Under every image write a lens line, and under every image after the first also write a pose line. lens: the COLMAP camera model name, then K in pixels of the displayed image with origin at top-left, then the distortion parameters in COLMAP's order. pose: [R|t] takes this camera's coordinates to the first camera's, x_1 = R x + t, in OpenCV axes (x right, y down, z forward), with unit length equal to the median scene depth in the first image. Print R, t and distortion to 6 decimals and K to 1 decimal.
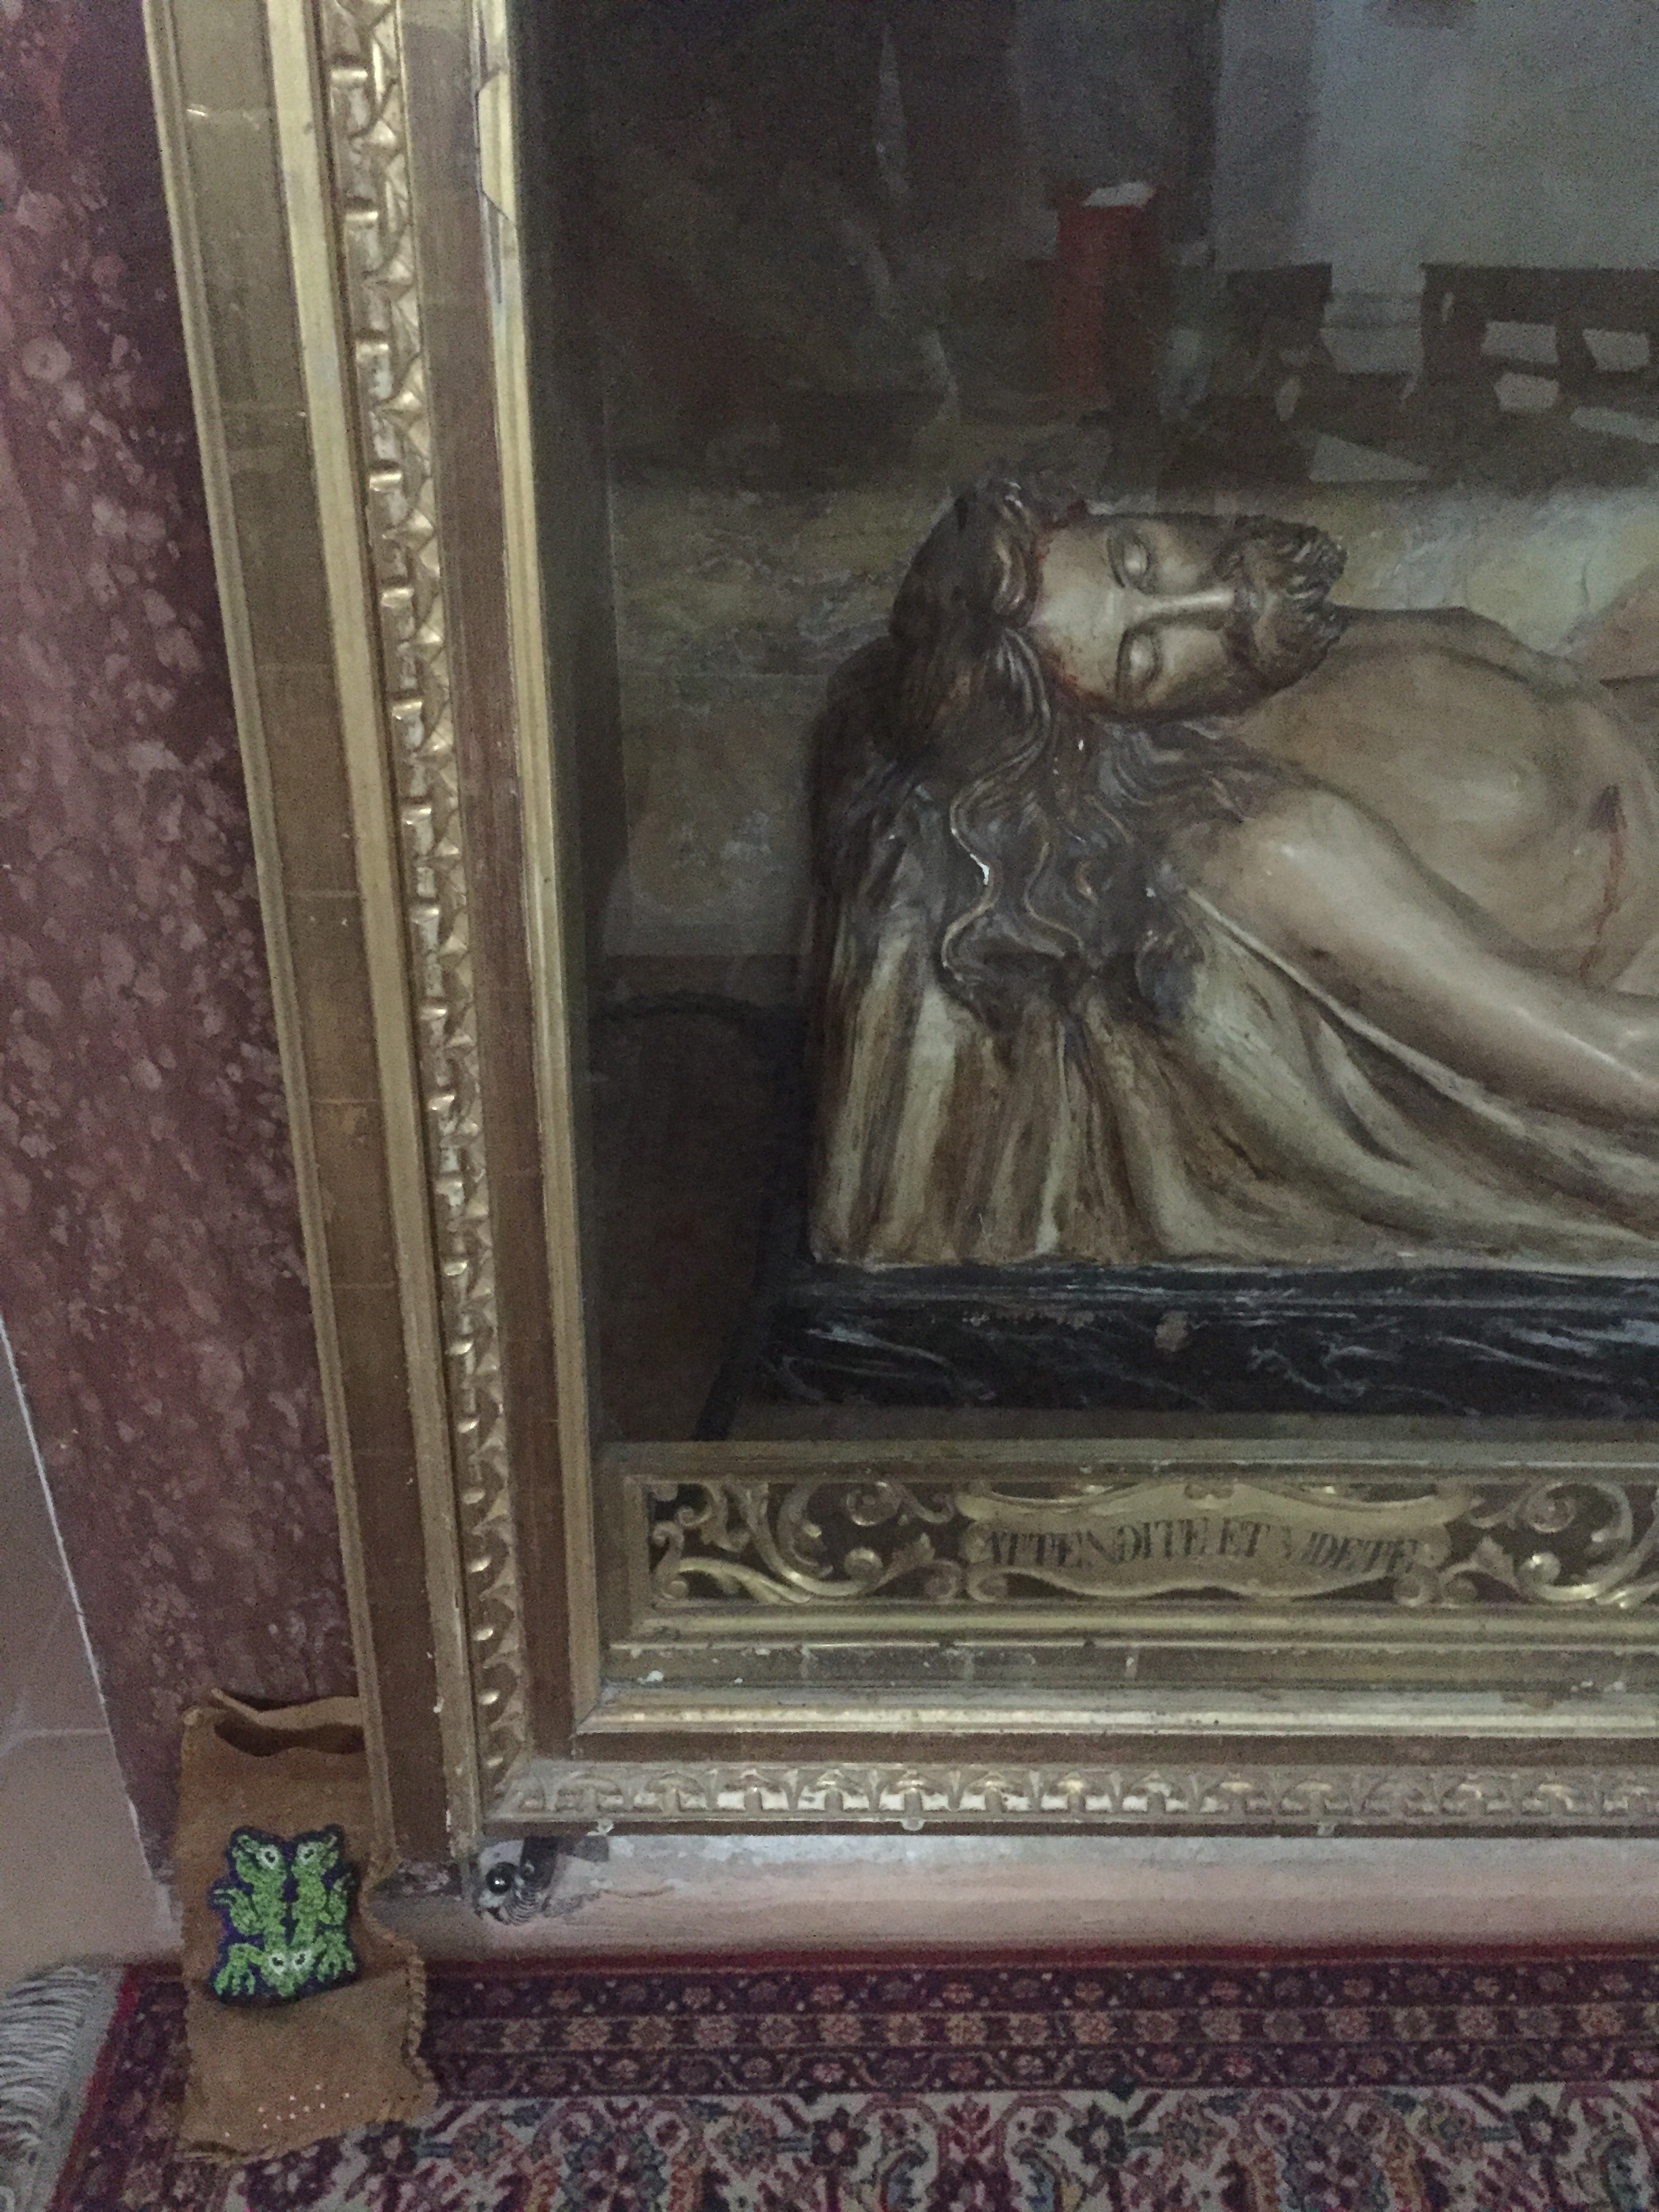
lens RADIAL K [[1846.5, 0, 837.6], [0, 1846.5, 1087.8], [0, 0, 1]] dist [0.051140, -0.049680]
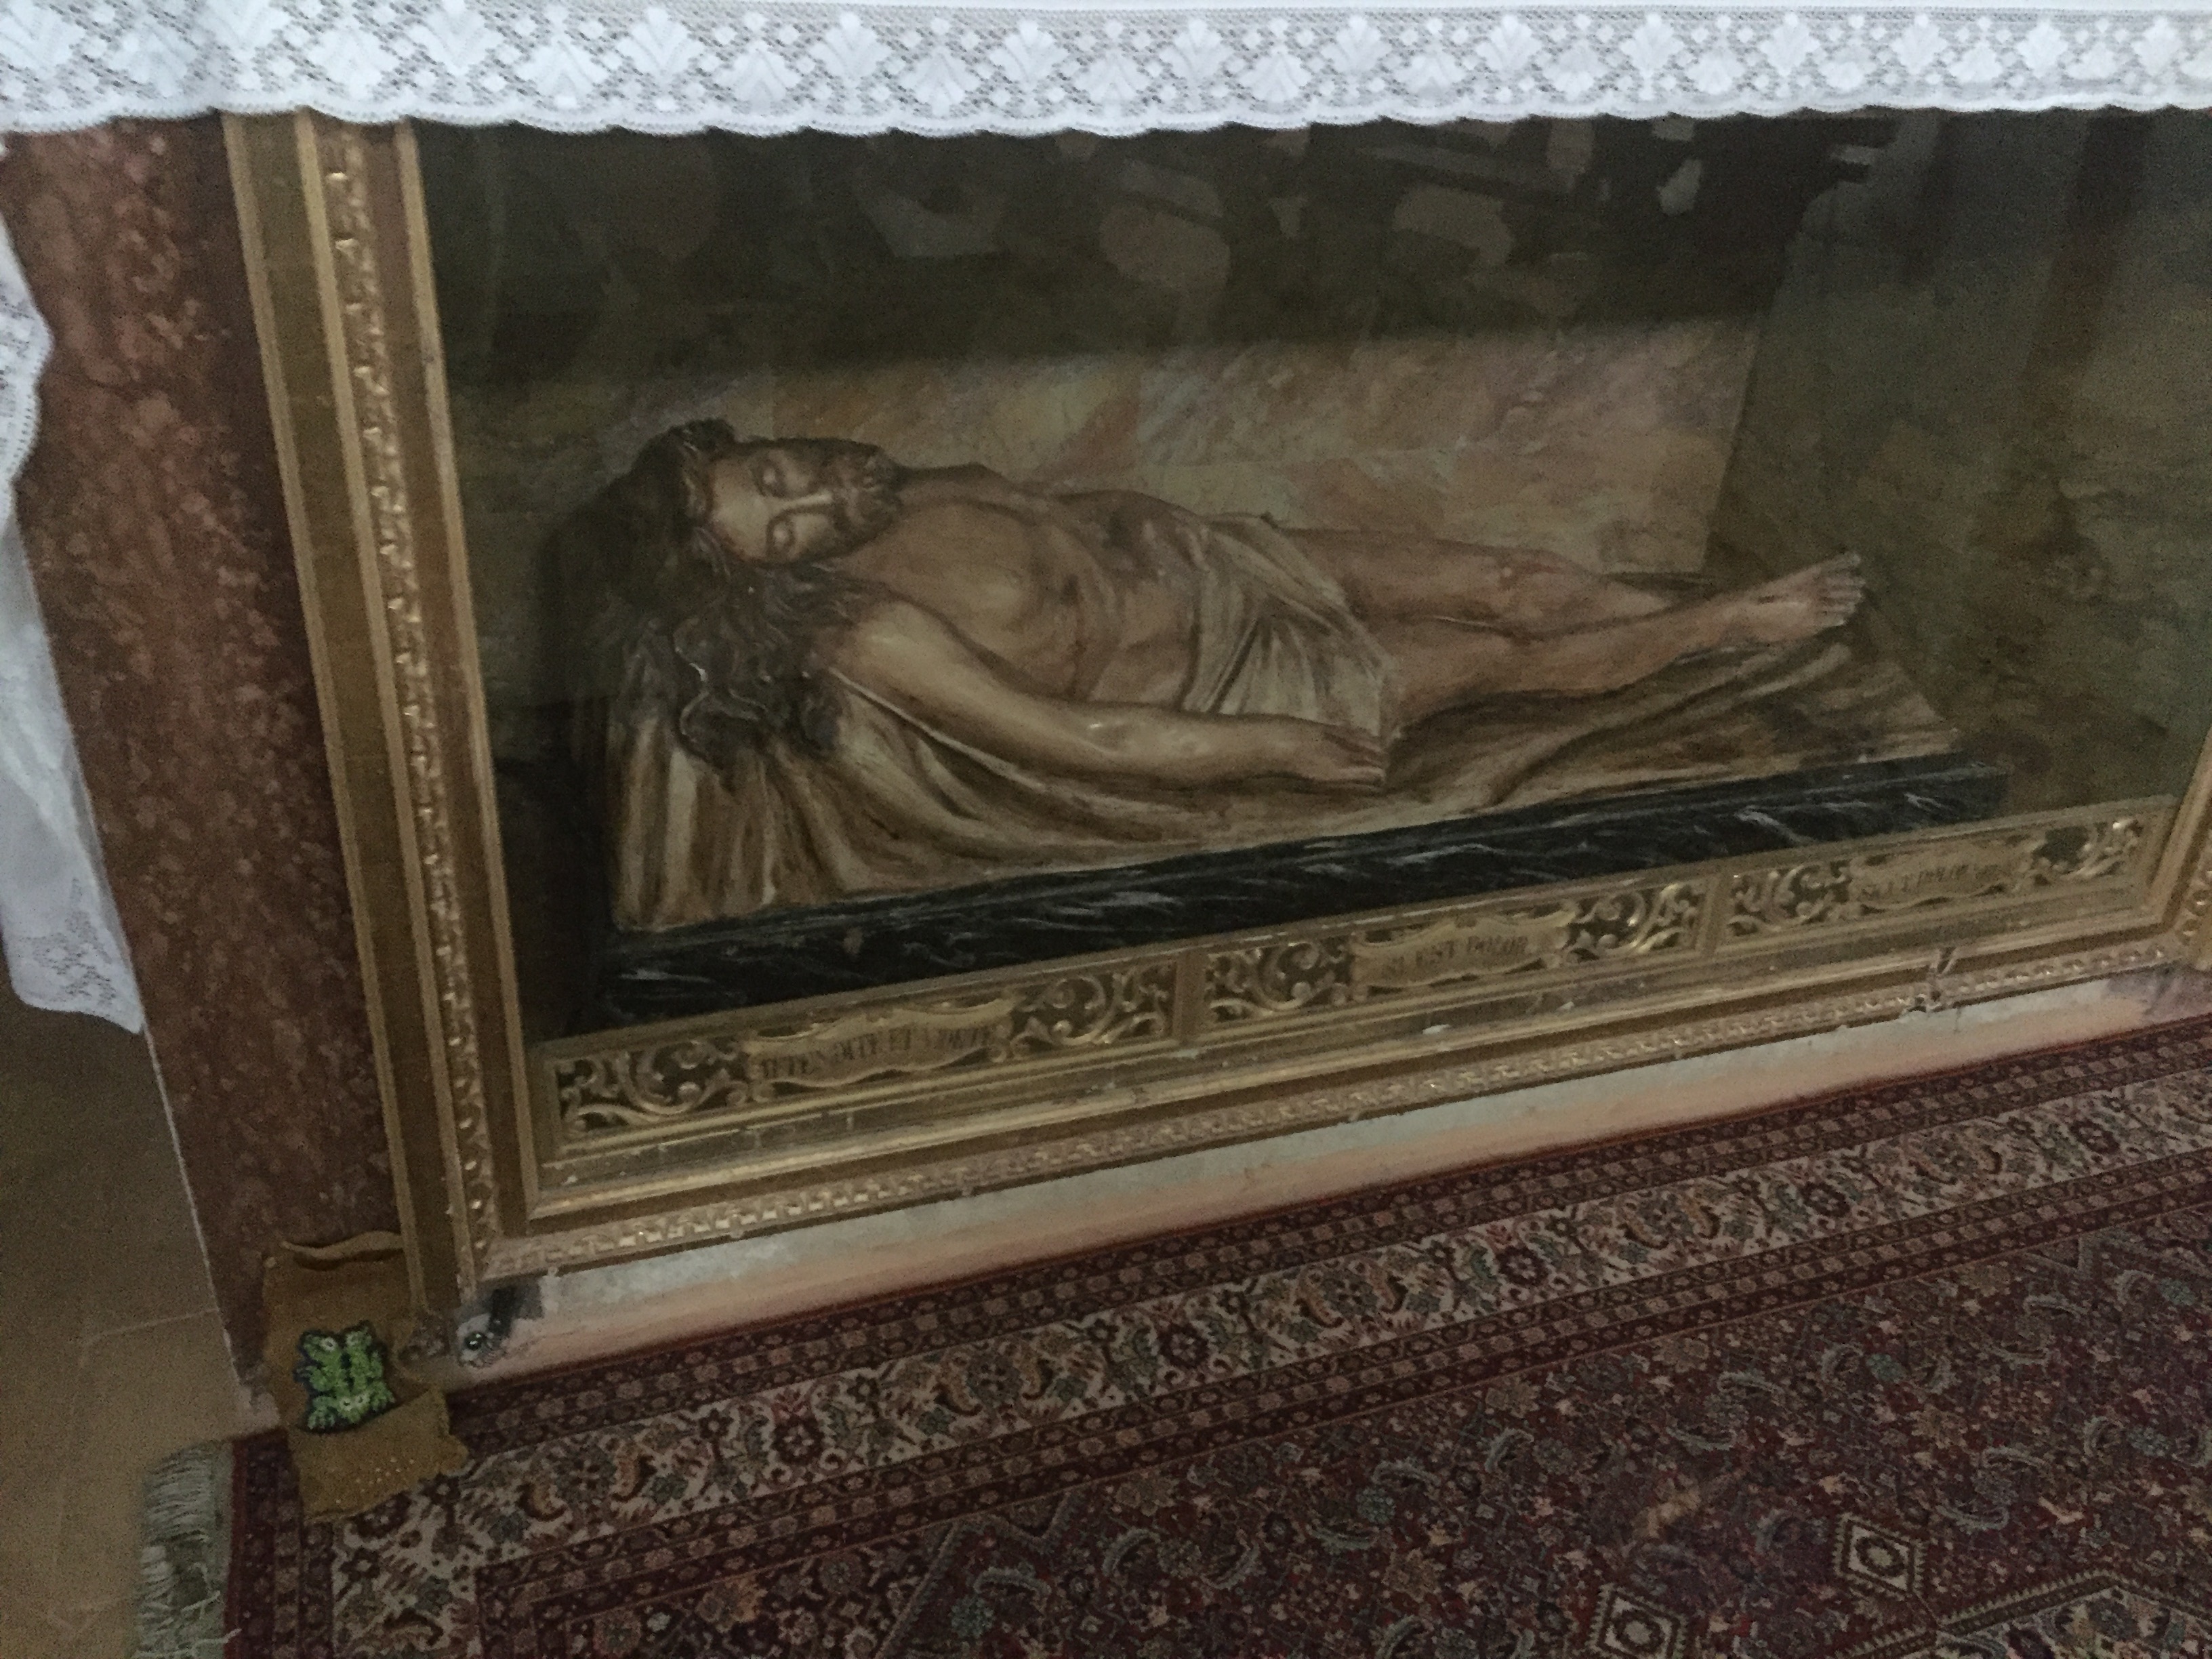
lens RADIAL K [[1846.5, 0, 1124.4], [0, 1846.5, 820.3], [0, 0, 1]] dist [0.051140, -0.049680]
pose [[0.940419, -0.129227, 0.314504, -0.111985], [0.118603, 0.991538, 0.052772, -0.035857], [-0.318662, -0.012327, 0.947788, -0.741959]]
